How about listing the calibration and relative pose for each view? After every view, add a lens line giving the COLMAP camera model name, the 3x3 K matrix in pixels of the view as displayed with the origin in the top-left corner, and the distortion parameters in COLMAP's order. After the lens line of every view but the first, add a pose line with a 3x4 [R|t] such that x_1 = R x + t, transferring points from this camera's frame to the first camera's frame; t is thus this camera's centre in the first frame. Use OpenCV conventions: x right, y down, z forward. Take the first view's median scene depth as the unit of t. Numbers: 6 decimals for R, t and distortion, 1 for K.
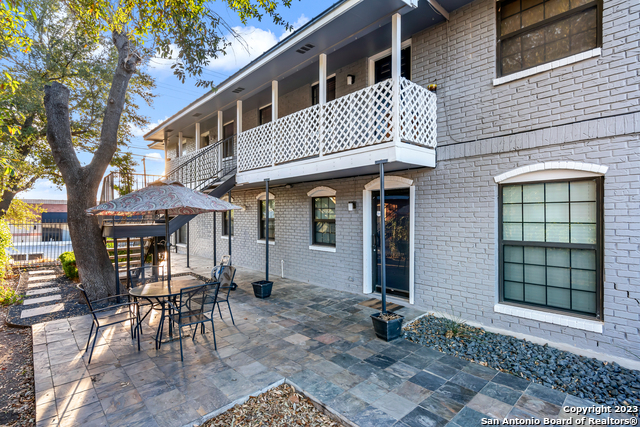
lens RADIAL K [[309.3, 0, 322.2], [0, 309.3, 211.8], [0, 0, 1]] dist [-0.000295, 0.000326]
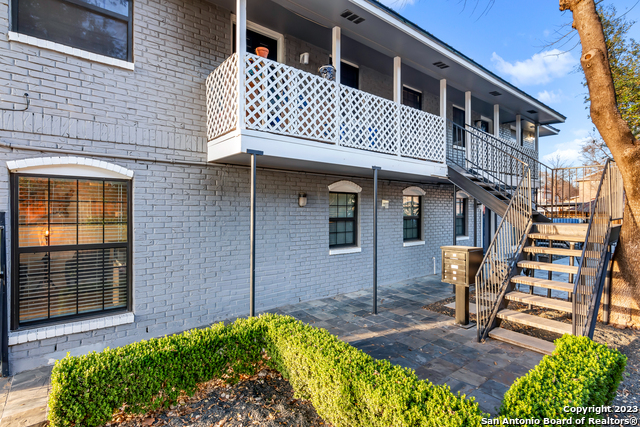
lens RADIAL K [[335.0, 0, 322.3], [0, 335.0, 215.6], [0, 0, 1]] dist [0.004604, -0.000567]
pose [[0.061439, -0.002858, 0.998107, -0.893088], [-0.008329, 0.999960, 0.003376, 0.013932], [-0.998076, -0.008521, 0.061413, 0.929863]]
